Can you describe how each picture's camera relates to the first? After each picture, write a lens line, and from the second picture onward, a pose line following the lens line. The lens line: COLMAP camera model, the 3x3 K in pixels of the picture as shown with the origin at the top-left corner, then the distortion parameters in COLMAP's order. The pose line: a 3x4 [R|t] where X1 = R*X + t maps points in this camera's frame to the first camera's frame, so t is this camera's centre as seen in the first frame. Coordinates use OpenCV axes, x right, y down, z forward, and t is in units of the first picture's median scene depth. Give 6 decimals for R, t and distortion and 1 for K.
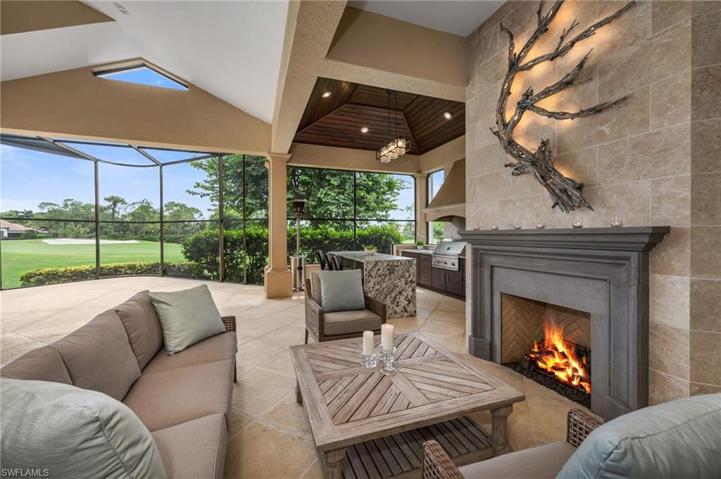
lens RADIAL K [[289.4, 0, 359.6], [0, 289.4, 236.9], [0, 0, 1]] dist [0.000050, 0.000139]
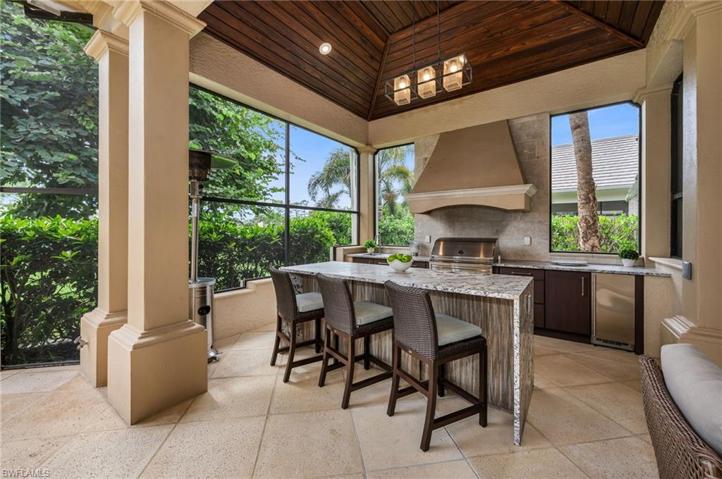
lens RADIAL K [[289.8, 0, 359.9], [0, 289.8, 236.6], [0, 0, 1]] dist [0.000050, 0.000139]
pose [[0.825227, -0.001869, 0.564798, -0.232070], [0.001989, 0.999998, 0.000403, 0.003585], [-0.564798, 0.000790, 0.825229, 0.450214]]
